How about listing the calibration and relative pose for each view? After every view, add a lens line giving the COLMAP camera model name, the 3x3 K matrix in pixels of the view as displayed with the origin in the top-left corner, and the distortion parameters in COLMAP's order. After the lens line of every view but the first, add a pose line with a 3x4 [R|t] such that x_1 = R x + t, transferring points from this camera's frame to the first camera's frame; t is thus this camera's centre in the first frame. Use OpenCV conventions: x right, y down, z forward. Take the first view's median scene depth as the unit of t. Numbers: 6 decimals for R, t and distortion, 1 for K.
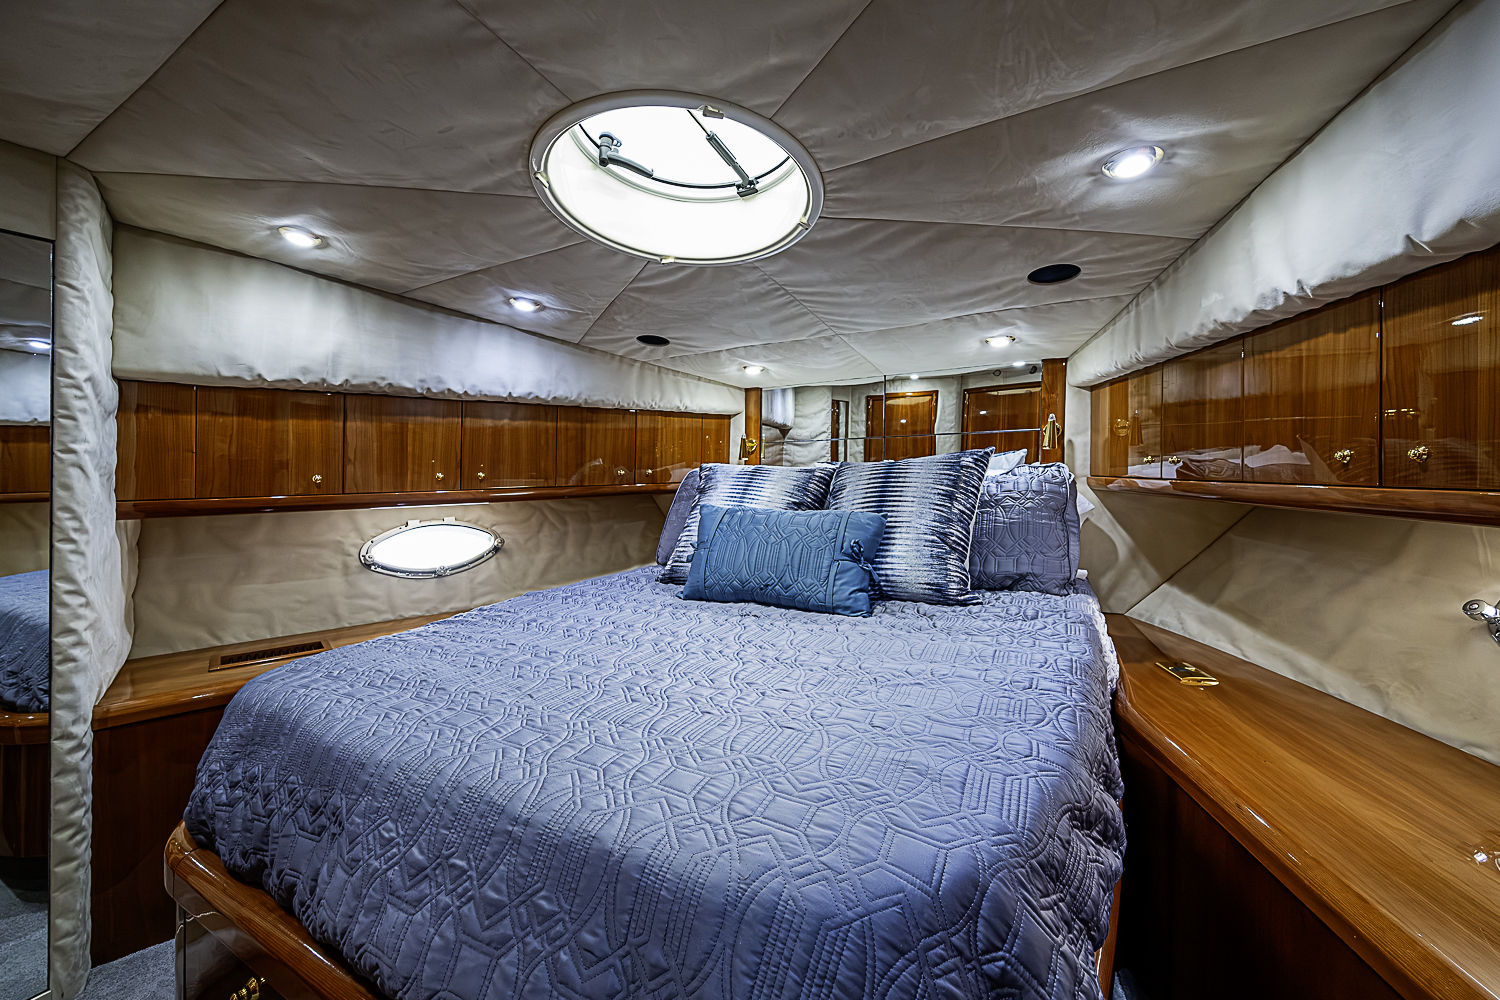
lens RADIAL K [[594.0, 0, 752.0], [0, 594.0, 484.9], [0, 0, 1]] dist [-0.001356, -0.000424]
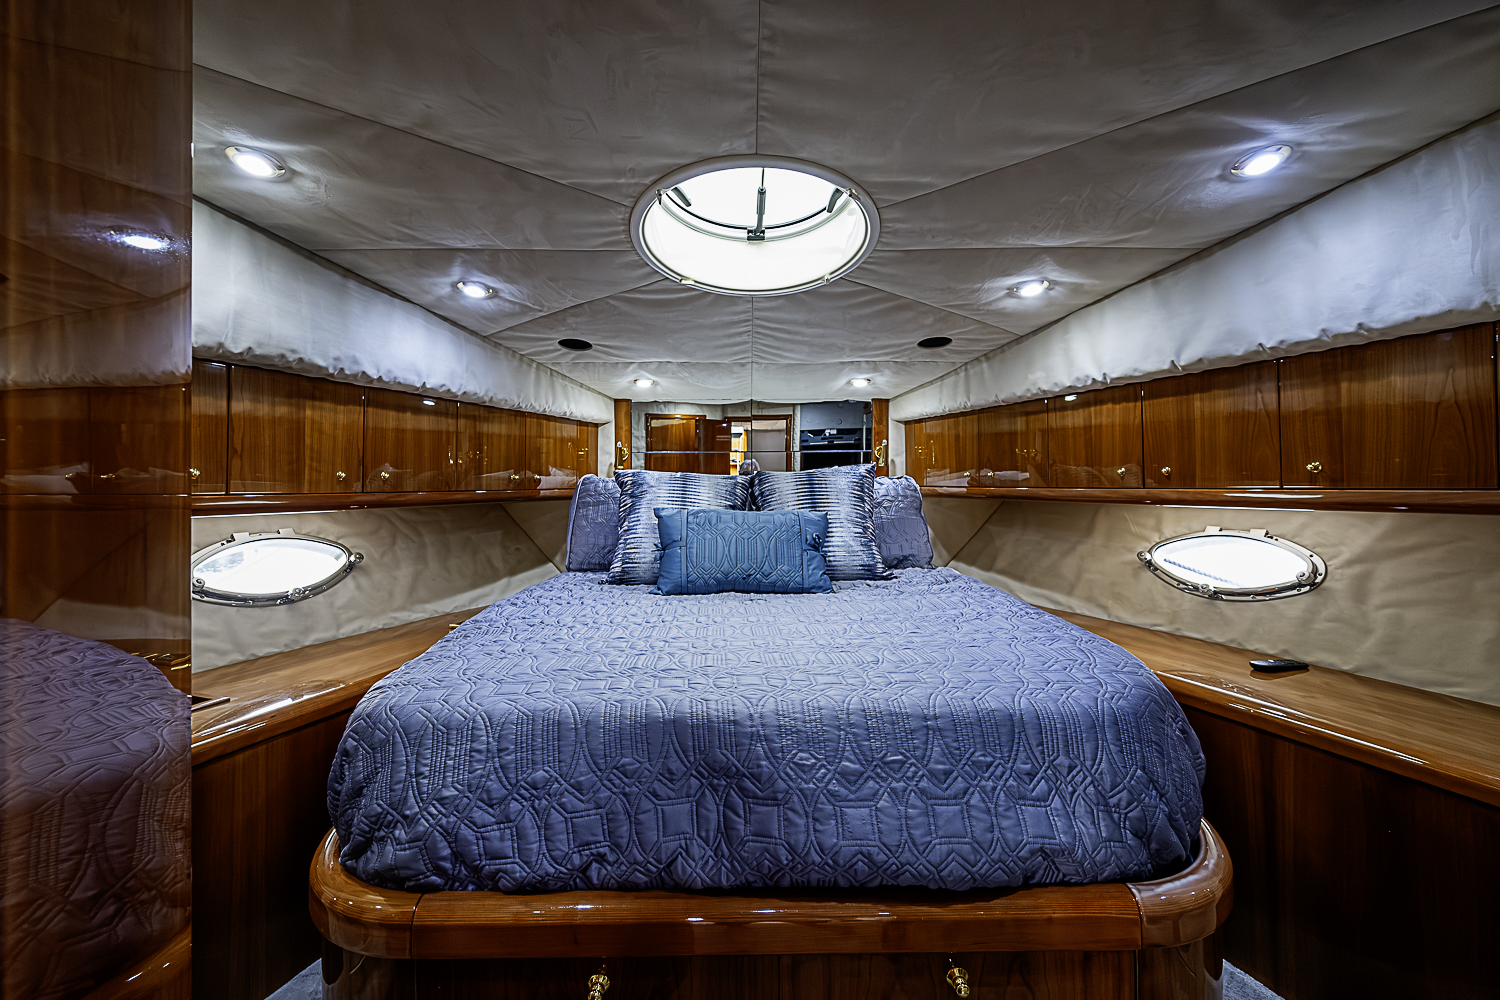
lens RADIAL K [[589.4, 0, 743.4], [0, 589.4, 489.3], [0, 0, 1]] dist [-0.002498, -0.000233]
pose [[0.863940, 0.011329, 0.503468, -0.478393], [-0.000485, 0.999765, -0.021664, 0.023425], [-0.503595, 0.018472, 0.863742, 0.011345]]
